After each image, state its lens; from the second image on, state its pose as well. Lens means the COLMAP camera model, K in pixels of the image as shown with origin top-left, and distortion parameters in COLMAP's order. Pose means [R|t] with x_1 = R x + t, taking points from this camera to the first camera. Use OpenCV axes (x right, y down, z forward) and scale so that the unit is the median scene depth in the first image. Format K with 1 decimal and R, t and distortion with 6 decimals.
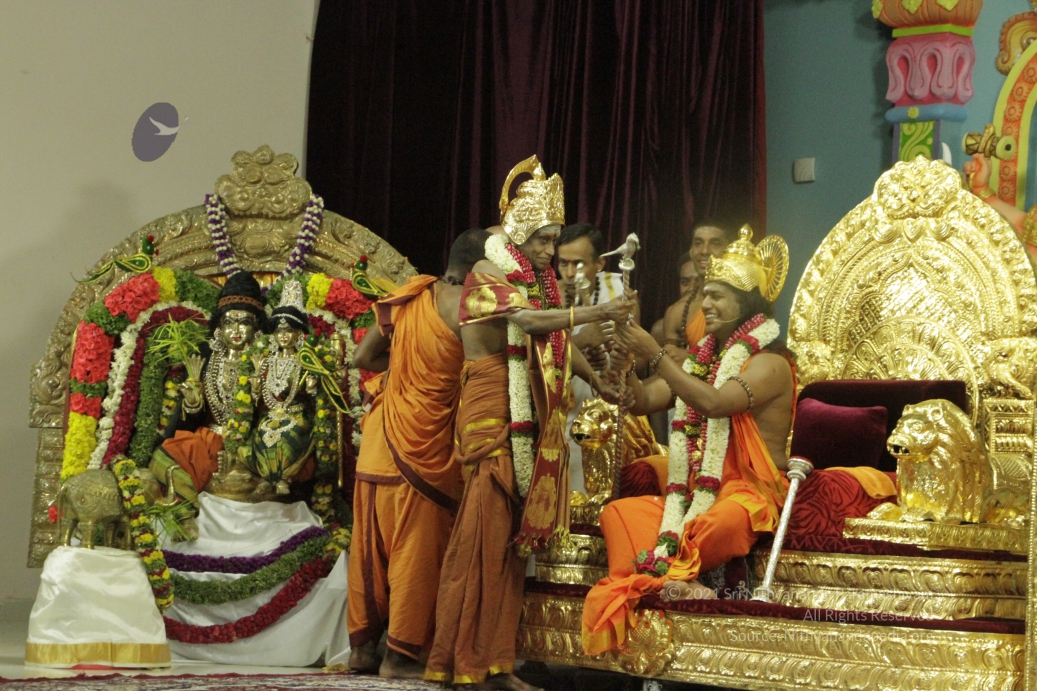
lens RADIAL K [[3166.9, 0, 518.5], [0, 3166.9, 345.5], [0, 0, 1]] dist [0.906634, 0.328172]
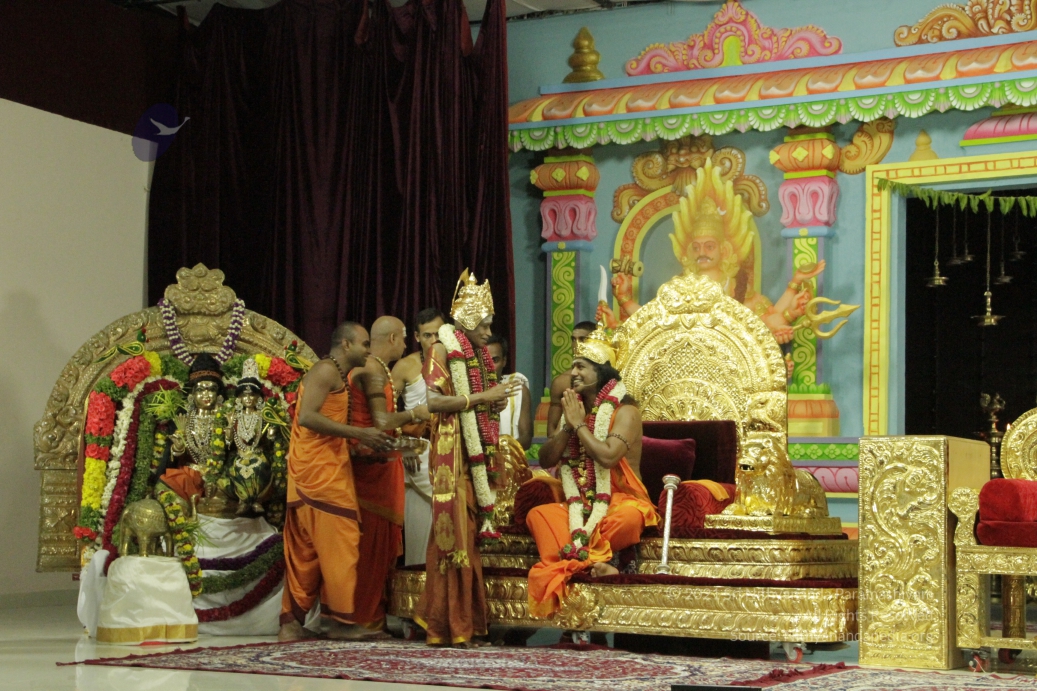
lens RADIAL K [[2006.5, 0, 518.5], [0, 2006.5, 345.5], [0, 0, 1]] dist [0.407332, 0.086050]
pose [[0.954457, -0.010218, 0.298174, -0.226959], [0.017369, 0.999621, -0.021344, -0.005447], [-0.297843, 0.025551, 0.954273, 0.114442]]
